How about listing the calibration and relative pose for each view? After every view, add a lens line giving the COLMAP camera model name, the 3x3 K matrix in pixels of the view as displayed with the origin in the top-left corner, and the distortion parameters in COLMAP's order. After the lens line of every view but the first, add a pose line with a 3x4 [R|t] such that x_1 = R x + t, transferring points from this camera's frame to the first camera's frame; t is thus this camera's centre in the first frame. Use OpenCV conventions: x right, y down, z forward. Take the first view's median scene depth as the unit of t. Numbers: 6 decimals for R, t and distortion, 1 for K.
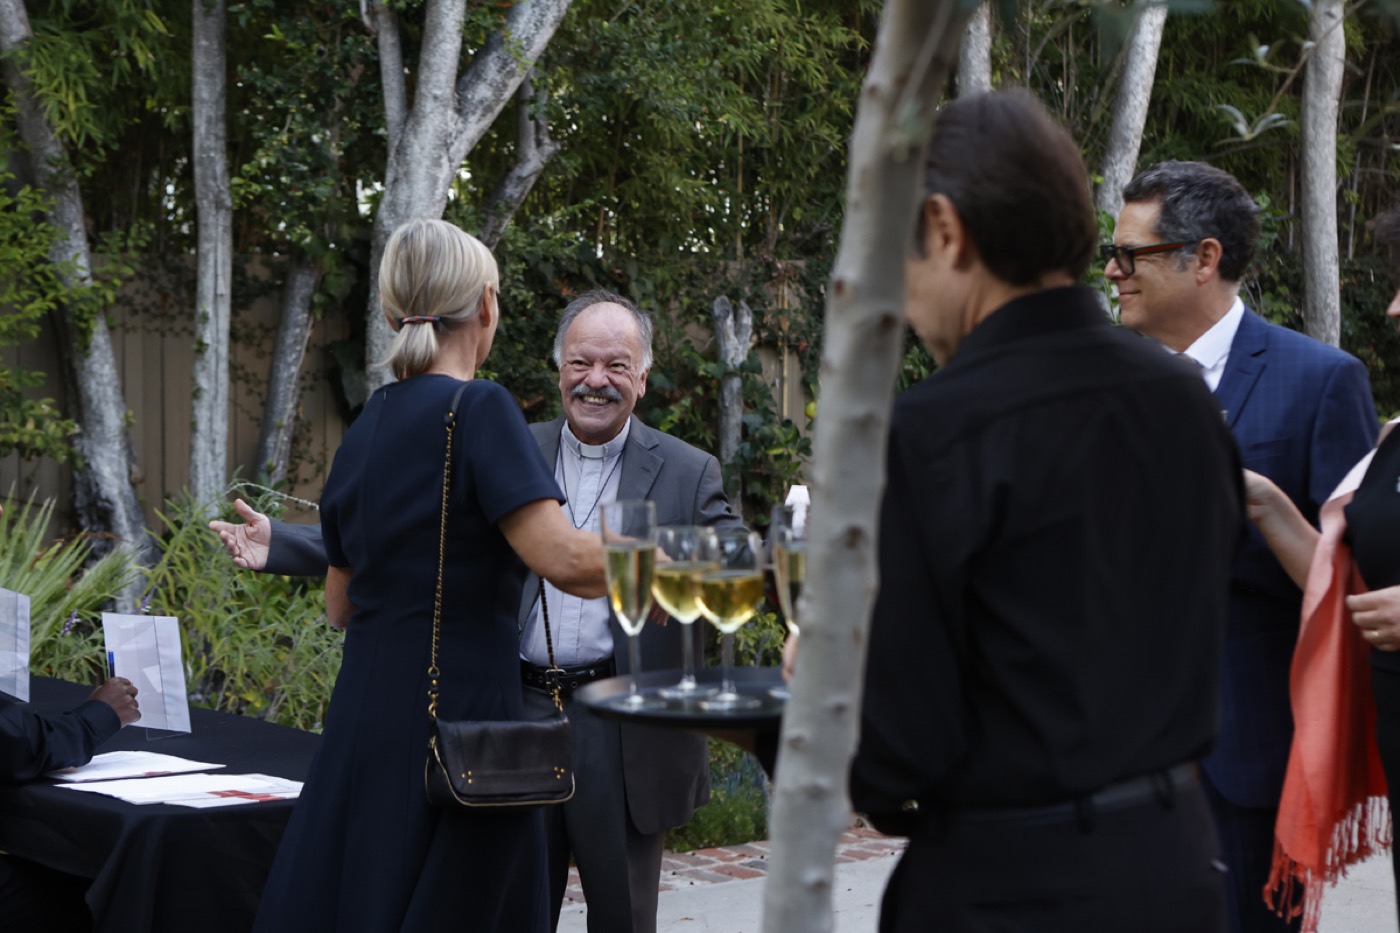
lens RADIAL K [[2747.8, 0, 700.4], [0, 2747.8, 463.5], [0, 0, 1]] dist [0.272353, 0.000000]
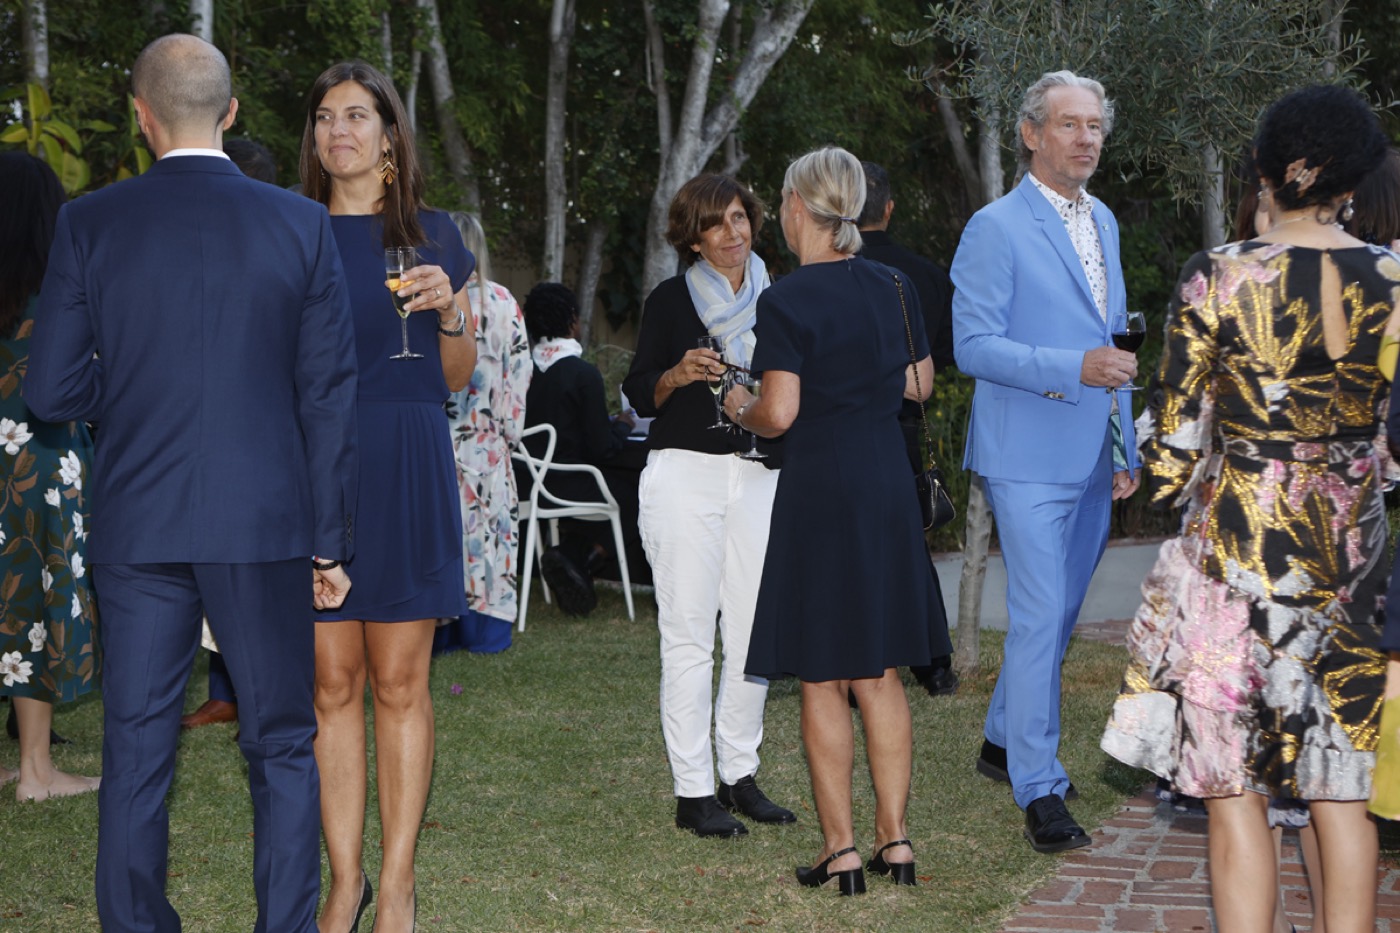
lens RADIAL K [[2747.8, 0, 701.5], [0, 2747.8, 465.4], [0, 0, 1]] dist [0.272353, 0.000000]
pose [[0.999875, 0.001073, 0.015799, -0.111952], [-0.001259, 0.999930, 0.011807, 0.056460], [-0.015785, -0.011825, 0.999805, -0.720011]]
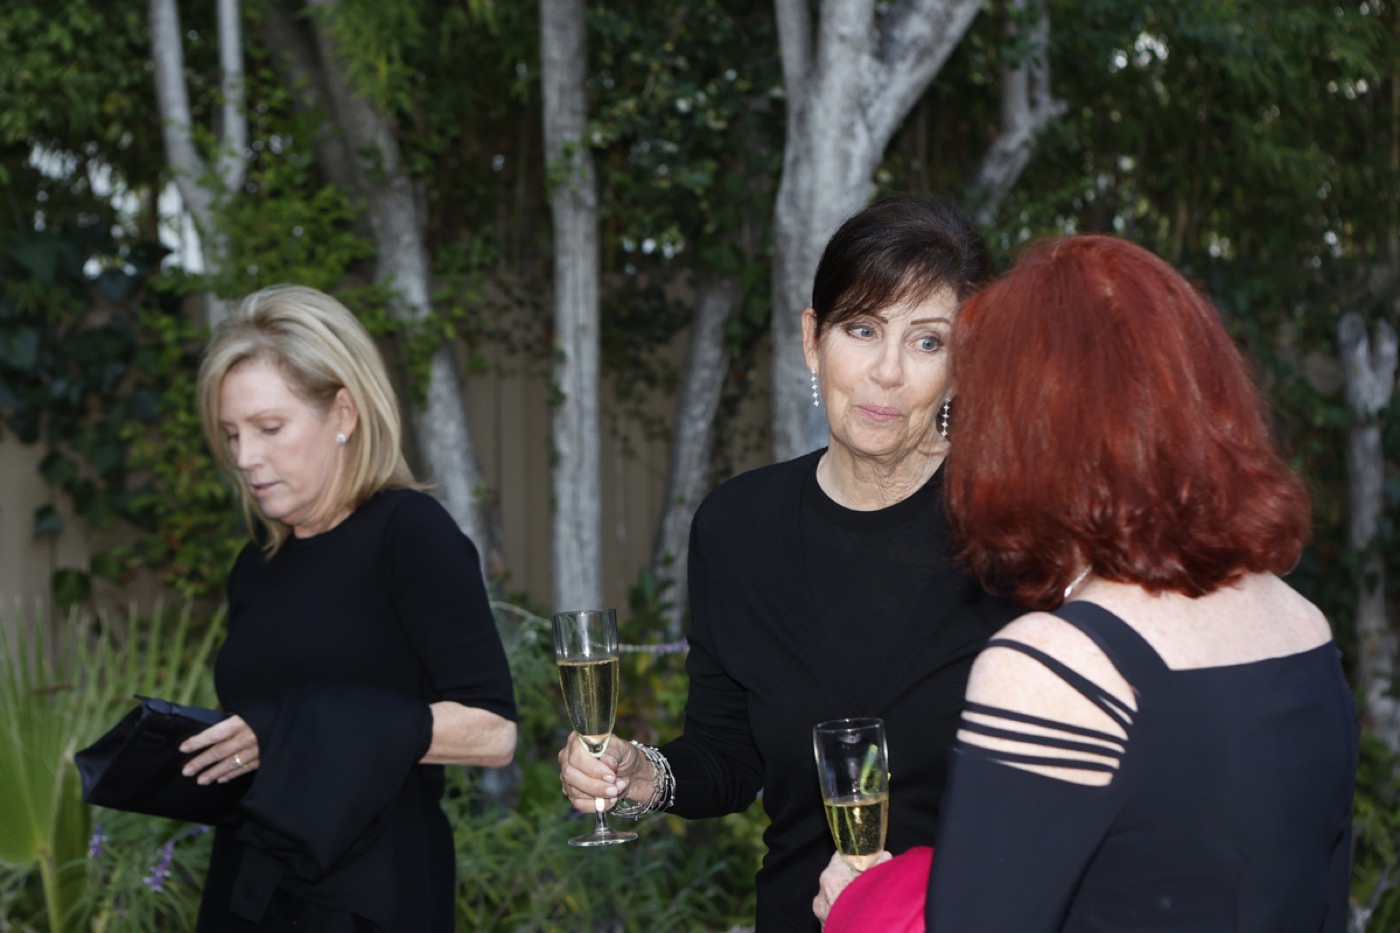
lens RADIAL K [[2747.8, 0, 698.6], [0, 2747.8, 462.5], [0, 0, 1]] dist [0.272353, 0.000000]
pose [[0.955806, 0.002267, -0.293990, 0.071176], [-0.004893, 0.999954, -0.008194, -0.019047], [0.293958, 0.009271, 0.955773, 0.313878]]
